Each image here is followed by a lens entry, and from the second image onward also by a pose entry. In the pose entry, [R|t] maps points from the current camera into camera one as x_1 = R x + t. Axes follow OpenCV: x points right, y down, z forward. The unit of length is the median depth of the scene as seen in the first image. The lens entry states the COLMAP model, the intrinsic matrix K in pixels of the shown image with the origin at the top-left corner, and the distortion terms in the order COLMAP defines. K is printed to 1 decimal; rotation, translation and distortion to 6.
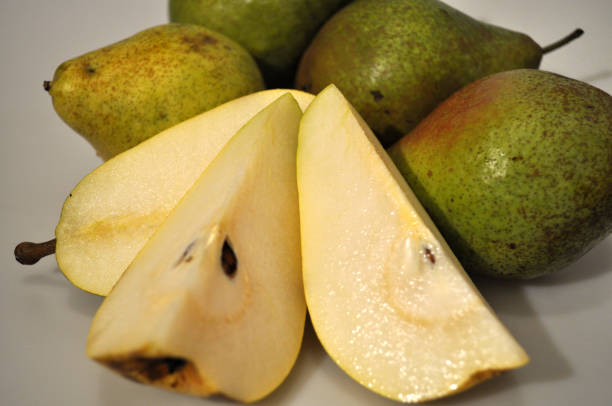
lens RADIAL K [[784.7, 0, 315.3], [0, 784.7, 203.3], [0, 0, 1]] dist [0.014693, 0.016879]
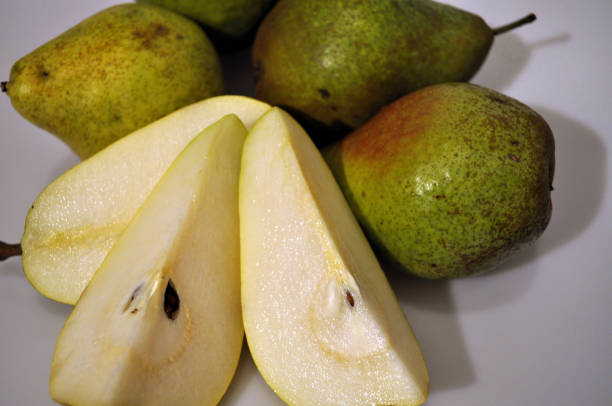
lens RADIAL K [[784.7, 0, 315.3], [0, 784.7, 203.3], [0, 0, 1]] dist [0.014693, 0.016879]
pose [[0.999749, 0.022142, -0.003452, 0.082454], [-0.020291, 0.959835, 0.279831, -0.323073], [0.009509, -0.279690, 0.960043, -0.039429]]
